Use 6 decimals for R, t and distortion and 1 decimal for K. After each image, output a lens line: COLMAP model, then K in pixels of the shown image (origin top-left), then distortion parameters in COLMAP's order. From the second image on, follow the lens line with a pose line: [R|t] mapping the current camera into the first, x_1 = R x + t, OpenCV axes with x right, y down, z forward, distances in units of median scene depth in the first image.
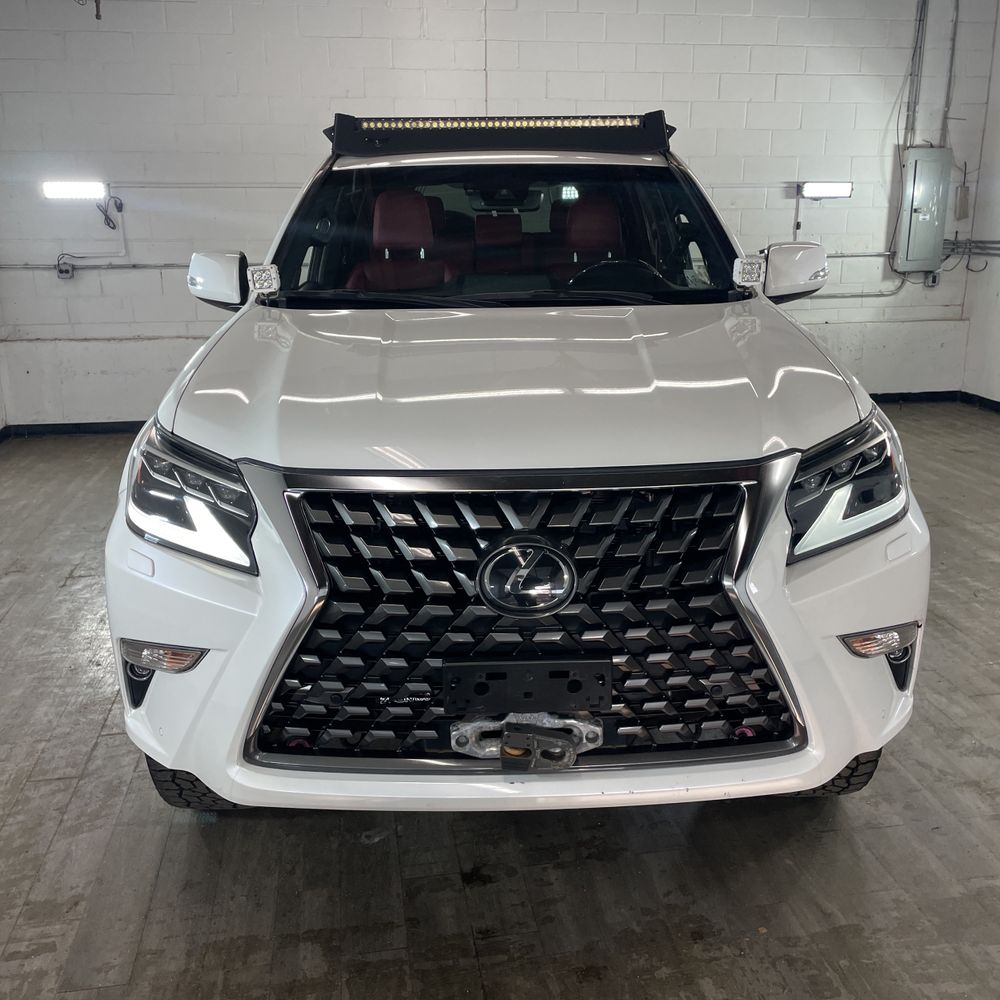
lens RADIAL K [[1013.0, 0, 508.9], [0, 1013.0, 482.6], [0, 0, 1]] dist [0.098235, -0.131796]
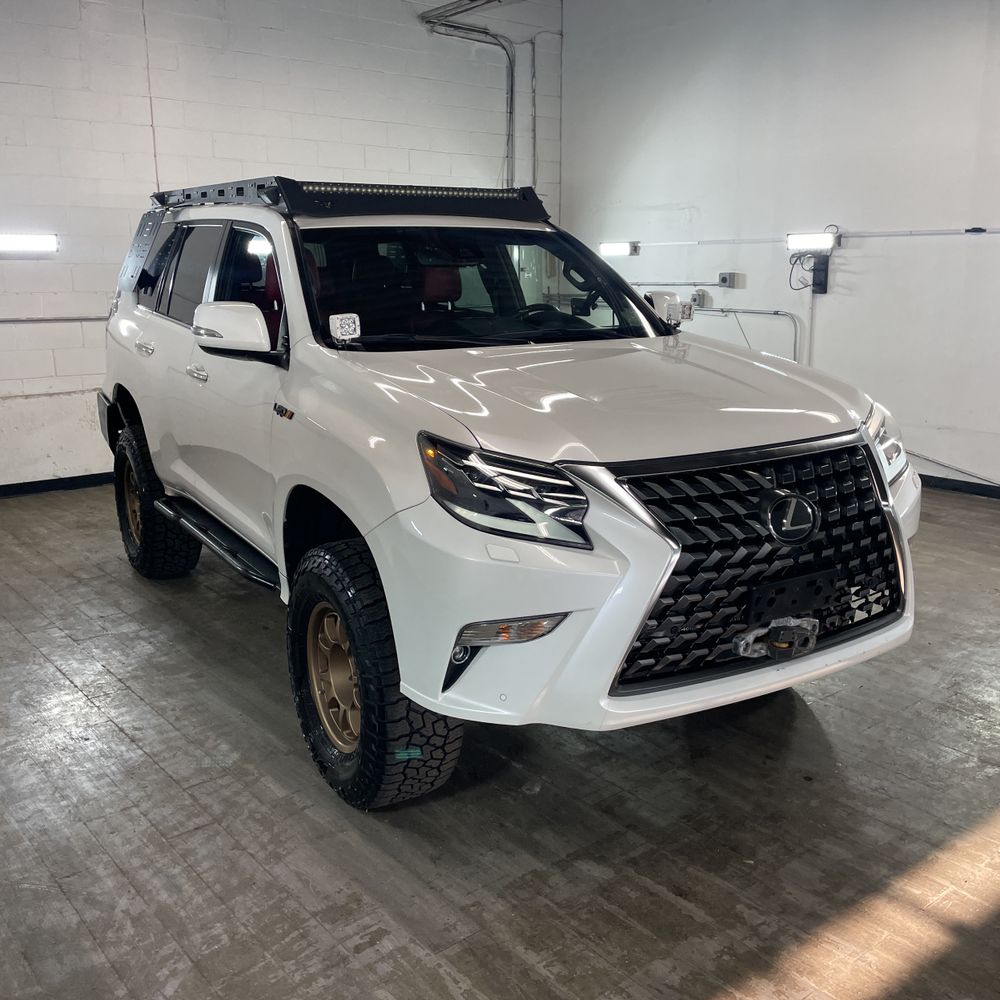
lens RADIAL K [[1024.9, 0, 505.3], [0, 1024.9, 486.9], [0, 0, 1]] dist [0.097948, -0.141672]
pose [[0.865586, -0.102540, 0.490149, -0.655063], [0.127606, 0.991664, -0.017890, 0.015778], [-0.484229, 0.078032, 0.871455, -0.045847]]
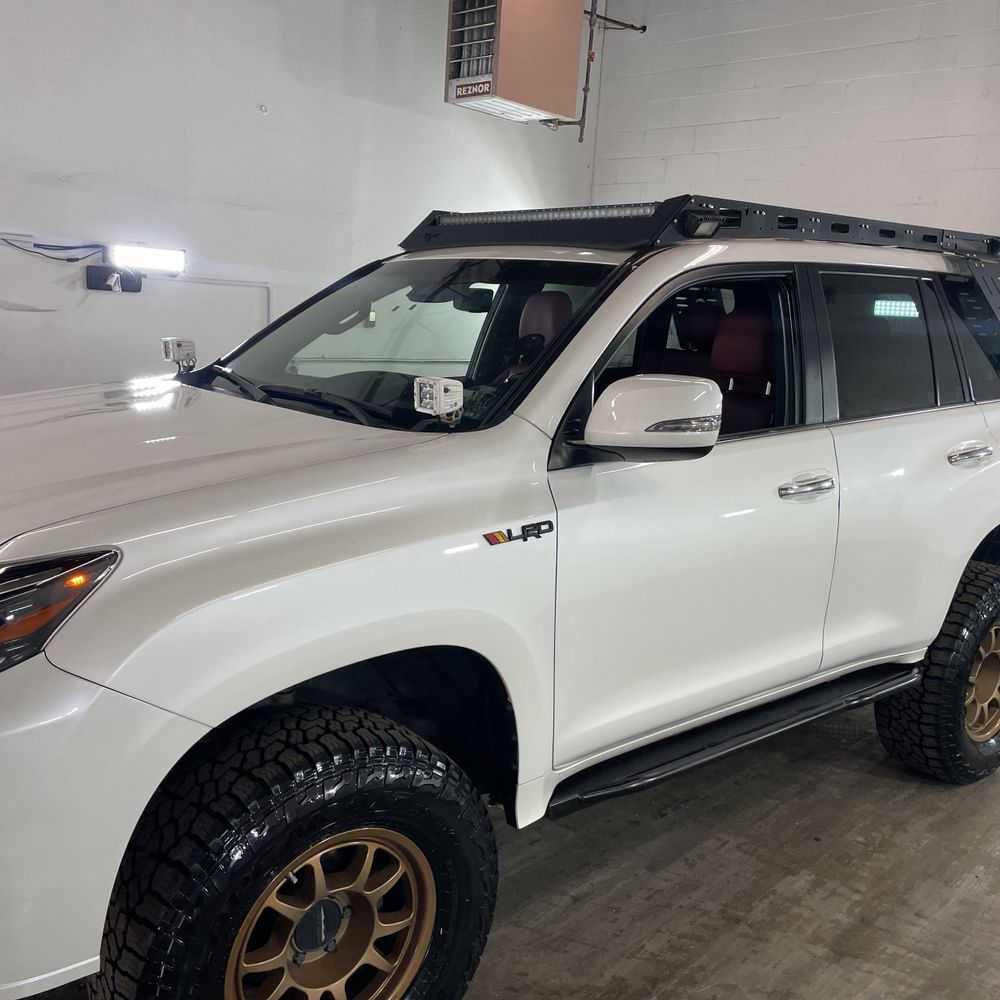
lens RADIAL K [[1013.0, 0, 508.9], [0, 1013.0, 482.6], [0, 0, 1]] dist [0.098235, -0.131796]
pose [[0.620378, 0.173994, -0.764760, 0.839773], [-0.262340, 0.964952, 0.006729, -0.162681], [0.739127, 0.196453, 0.644281, 0.584967]]
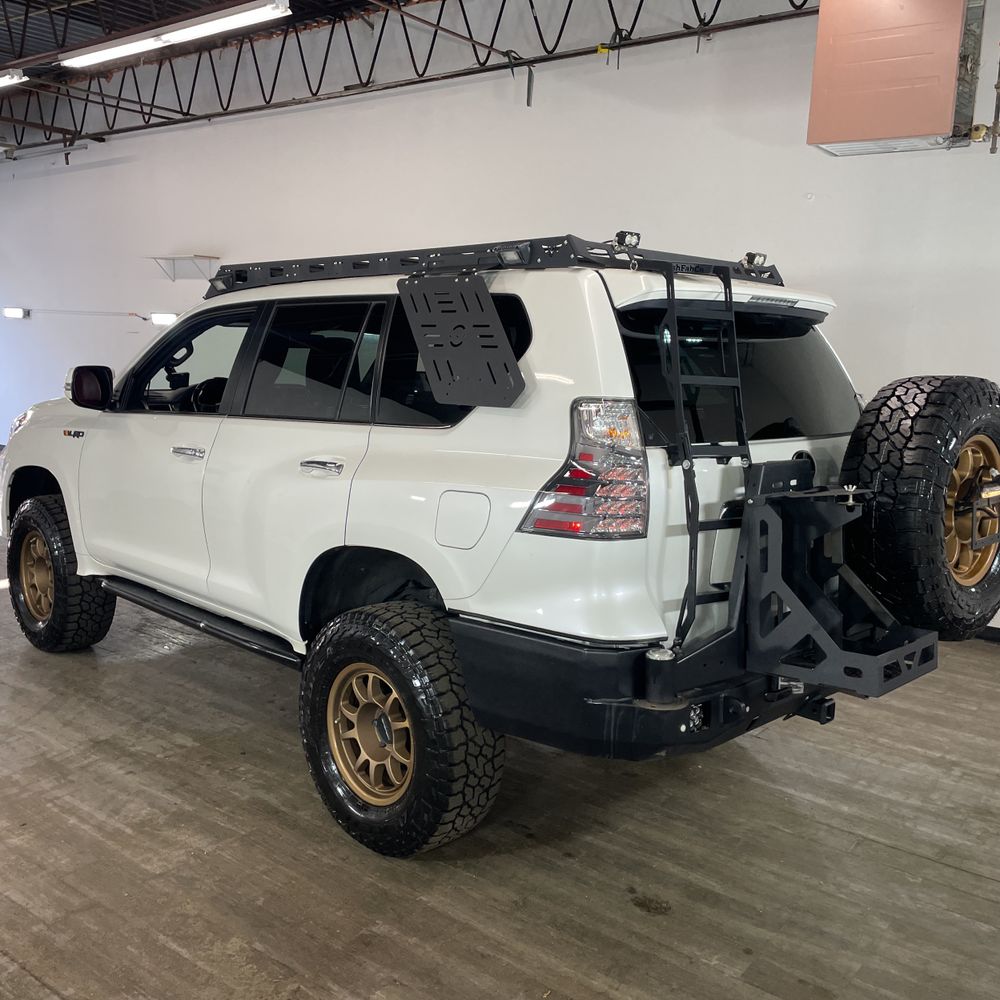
lens RADIAL K [[1024.9, 0, 505.3], [0, 1024.9, 486.9], [0, 0, 1]] dist [0.097948, -0.141672]
pose [[-0.729164, 0.073099, -0.680424, 0.930944], [-0.211107, 0.921761, 0.325254, -0.728841], [0.650964, 0.380806, -0.656683, 2.621186]]
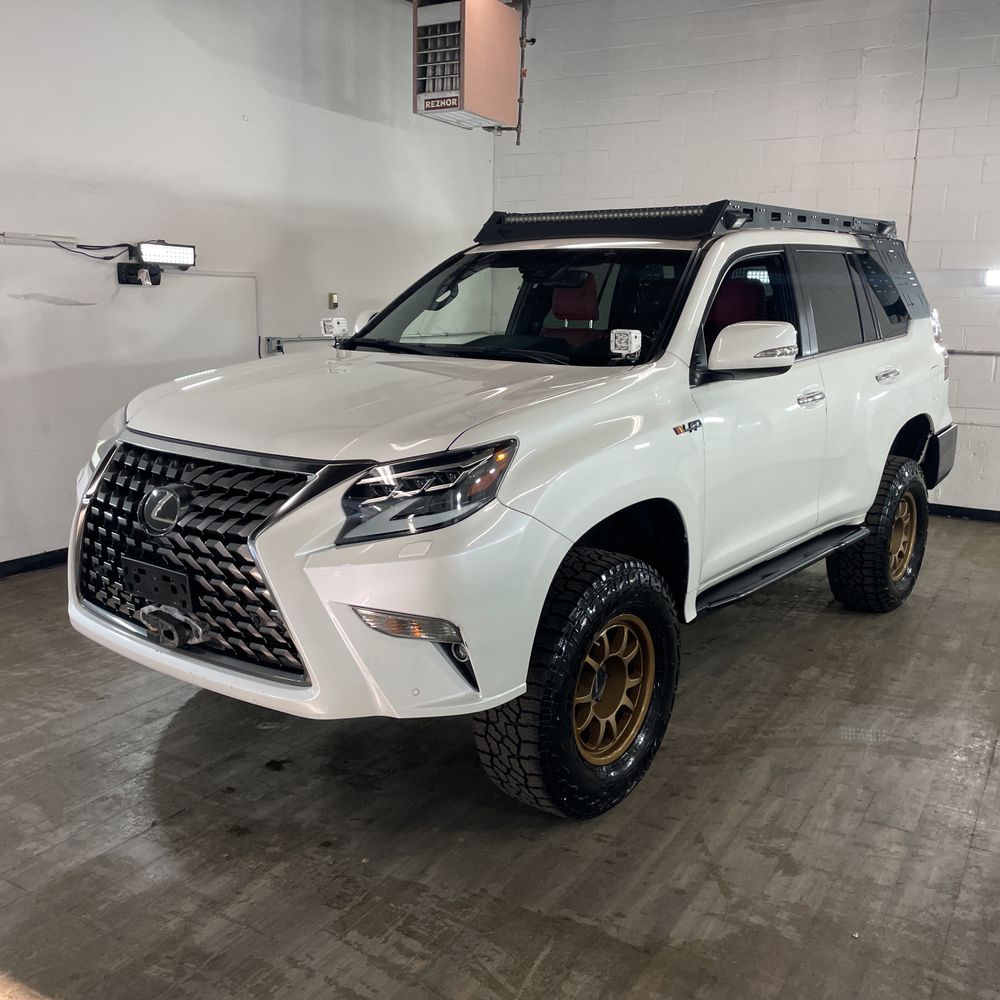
lens RADIAL K [[1011.0, 0, 516.8], [0, 1011.0, 480.4], [0, 0, 1]] dist [0.091813, -0.140780]
pose [[0.772938, 0.134453, -0.620072, 0.853511], [-0.188158, 0.981900, -0.021634, -0.008940], [0.605940, 0.133394, 0.784247, 0.083630]]
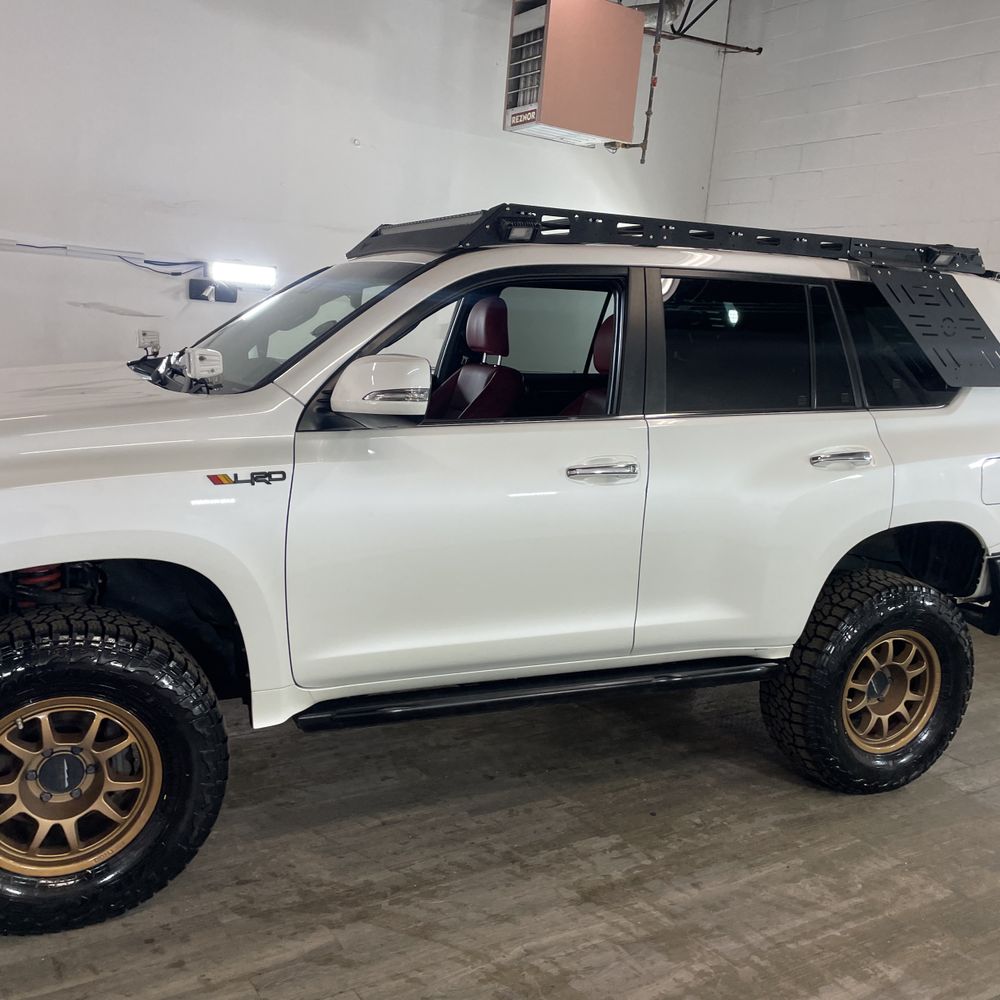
lens RADIAL K [[1016.4, 0, 499.2], [0, 1016.4, 490.3], [0, 0, 1]] dist [0.098449, -0.134752]
pose [[0.391422, 0.185684, -0.901283, 1.176042], [-0.311012, 0.948489, 0.060339, -0.235178], [0.866060, 0.256692, 0.429009, 0.874478]]
